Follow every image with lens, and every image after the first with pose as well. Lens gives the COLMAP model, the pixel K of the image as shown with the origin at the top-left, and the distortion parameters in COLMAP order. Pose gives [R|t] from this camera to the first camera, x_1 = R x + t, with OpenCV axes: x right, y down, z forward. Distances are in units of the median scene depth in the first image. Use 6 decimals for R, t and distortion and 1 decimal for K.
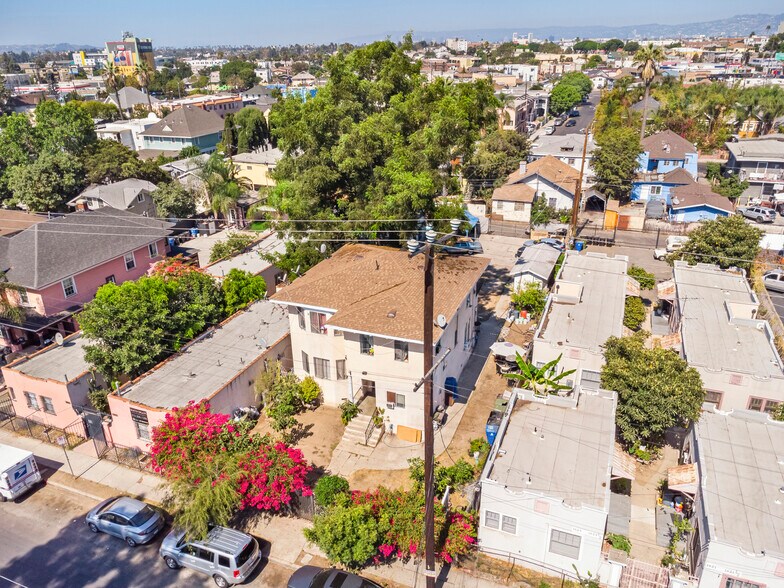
lens RADIAL K [[569.2, 0, 392.0], [0, 569.2, 294.0], [0, 0, 1]] dist [0.004482, -0.007478]
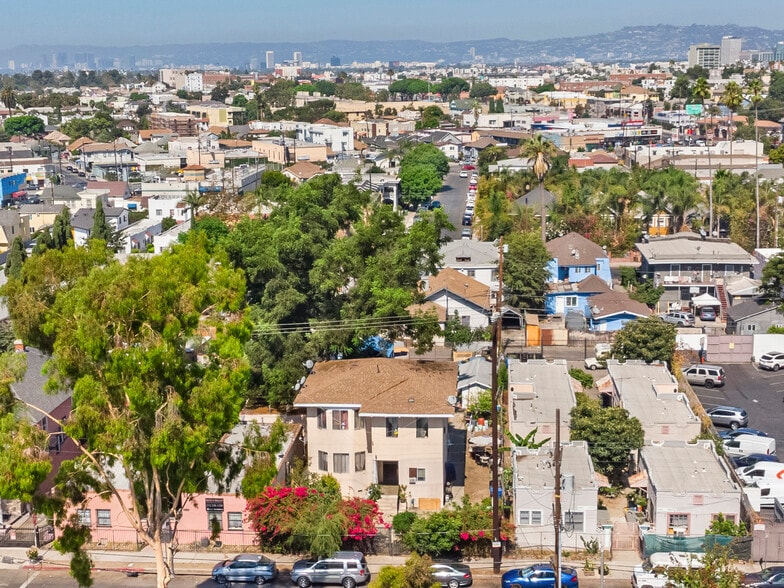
lens RADIAL K [[1146.0, 0, 392.0], [0, 1146.0, 294.0], [0, 0, 1]] dist [-0.017151, 0.027885]
pose [[0.954772, -0.052738, 0.292626, -0.303172], [0.114838, 0.973187, -0.199299, 0.121152], [-0.274269, 0.223890, 0.935227, -0.549452]]
